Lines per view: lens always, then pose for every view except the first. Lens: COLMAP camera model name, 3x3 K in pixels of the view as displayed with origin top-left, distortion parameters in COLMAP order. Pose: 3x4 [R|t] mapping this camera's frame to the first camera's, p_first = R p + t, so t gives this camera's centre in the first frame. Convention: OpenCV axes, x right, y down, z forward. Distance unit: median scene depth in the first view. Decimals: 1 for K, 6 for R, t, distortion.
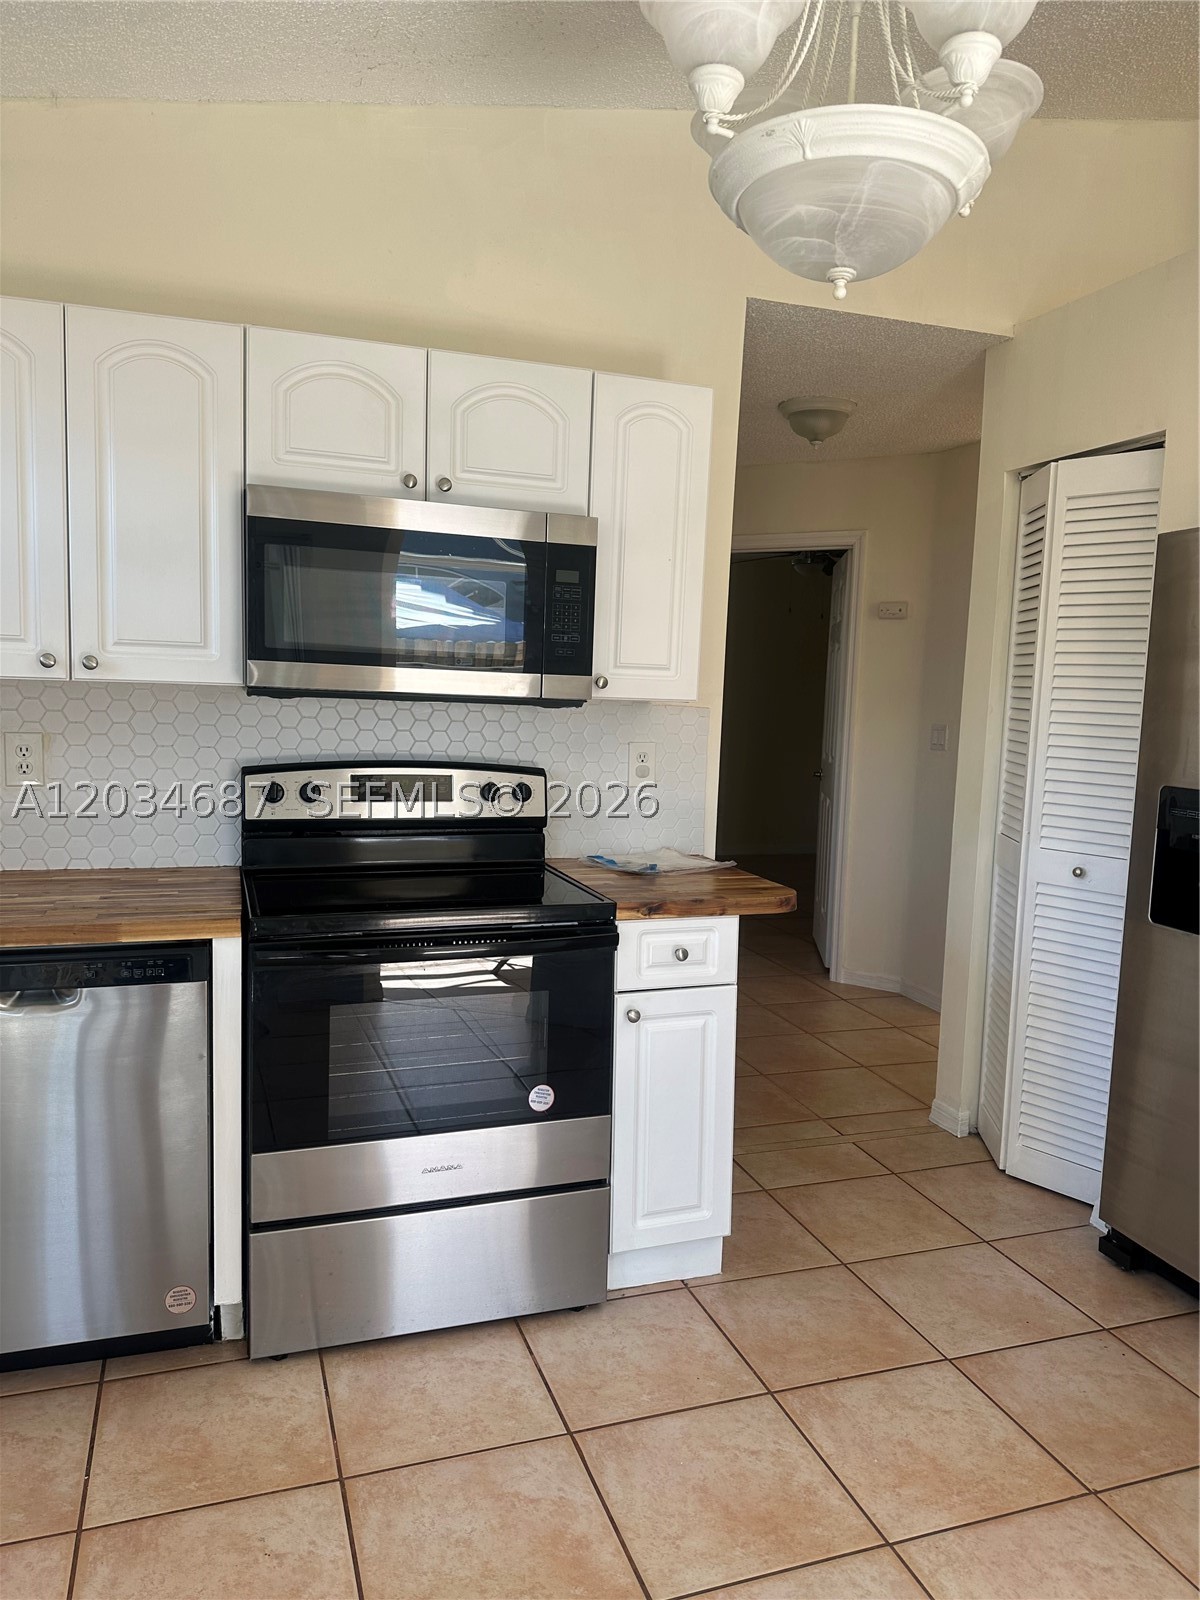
lens RADIAL K [[1132.1, 0, 607.7], [0, 1132.1, 807.2], [0, 0, 1]] dist [0.016579, -0.017949]
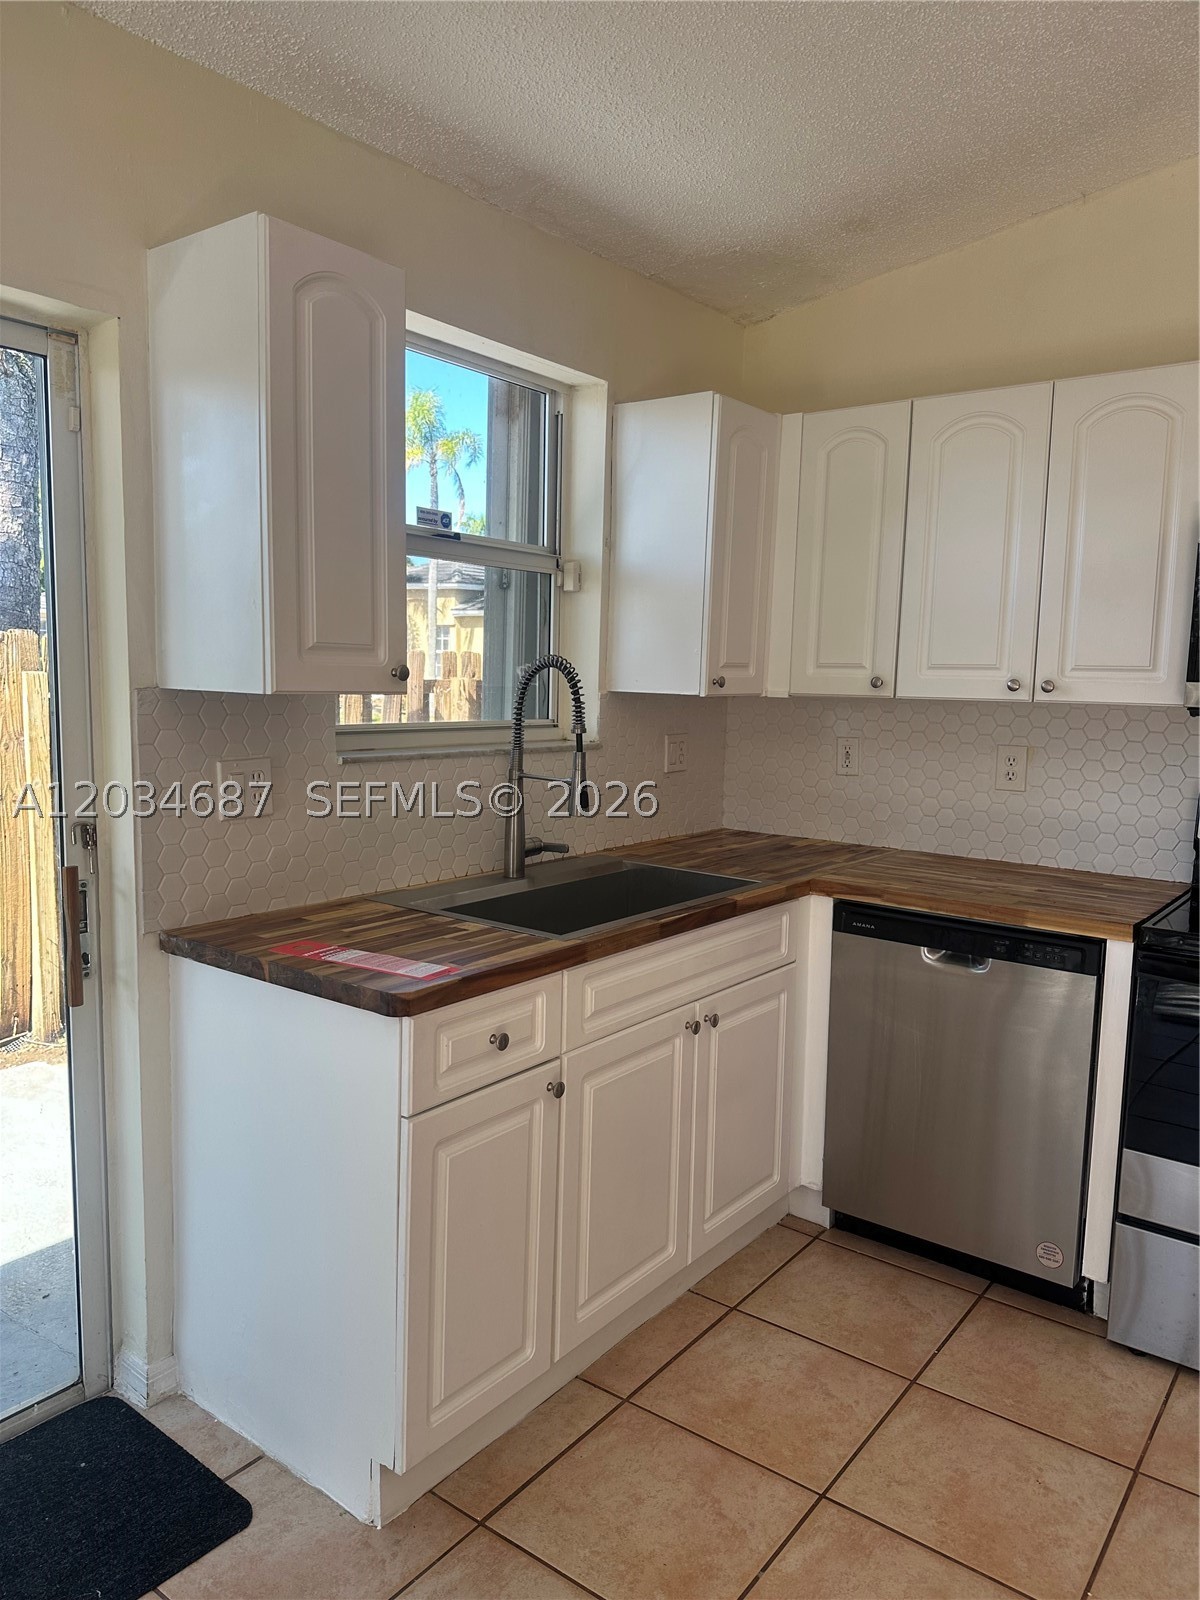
lens RADIAL K [[1132.1, 0, 599.1], [0, 1132.1, 812.4], [0, 0, 1]] dist [0.016579, -0.017949]
pose [[0.554289, 0.078609, -0.828604, 0.259171], [-0.093432, 0.995114, 0.031905, 0.006108], [0.827064, 0.059734, 0.558925, -0.015630]]
